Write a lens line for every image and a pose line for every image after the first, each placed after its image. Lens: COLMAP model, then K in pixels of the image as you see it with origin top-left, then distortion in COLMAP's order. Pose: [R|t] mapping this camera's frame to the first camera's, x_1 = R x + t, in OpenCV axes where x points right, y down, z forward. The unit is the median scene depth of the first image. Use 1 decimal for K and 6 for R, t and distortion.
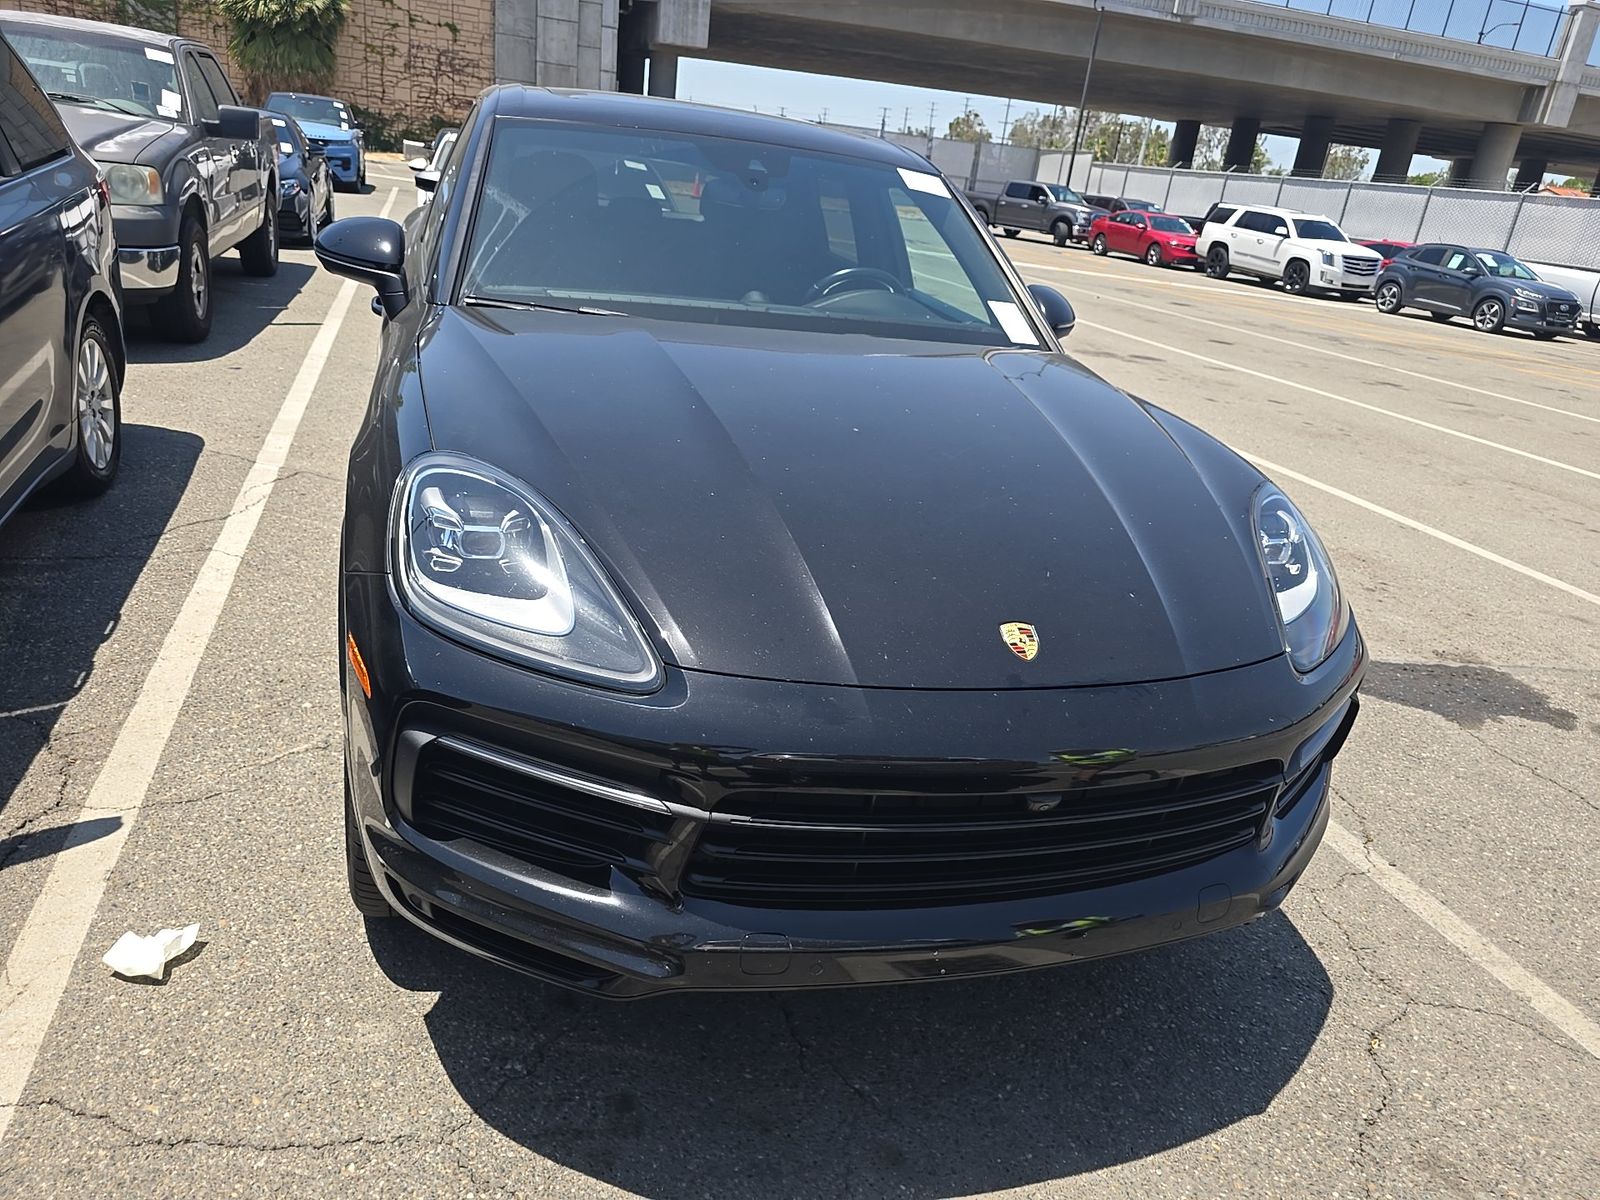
lens RADIAL K [[1118.5, 0, 792.6], [0, 1118.5, 596.6], [0, 0, 1]] dist [0.017605, -0.017506]
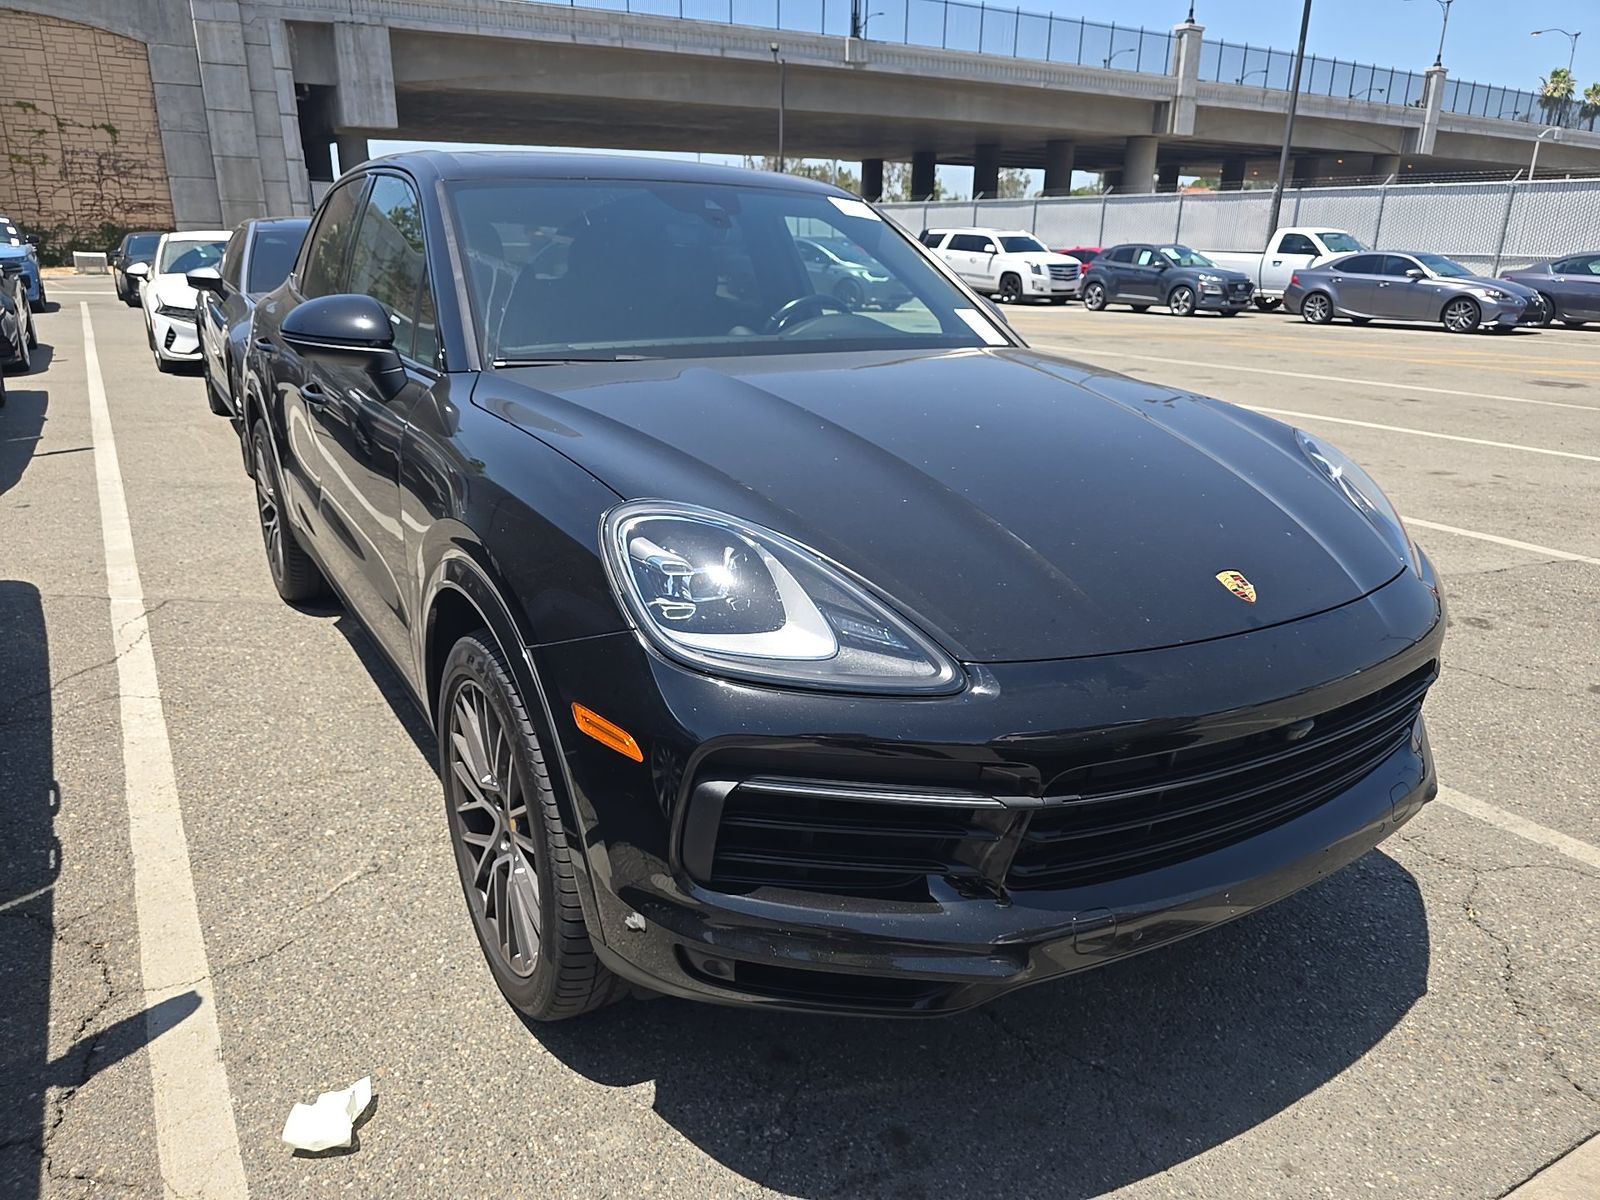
lens RADIAL K [[1118.5, 0, 804.1], [0, 1118.5, 598.1], [0, 0, 1]] dist [0.017605, -0.017506]
pose [[0.962580, -0.170092, 0.210969, -0.162211], [0.179227, 0.983495, -0.024818, 0.001139], [-0.203266, 0.061701, 0.977178, 0.017457]]
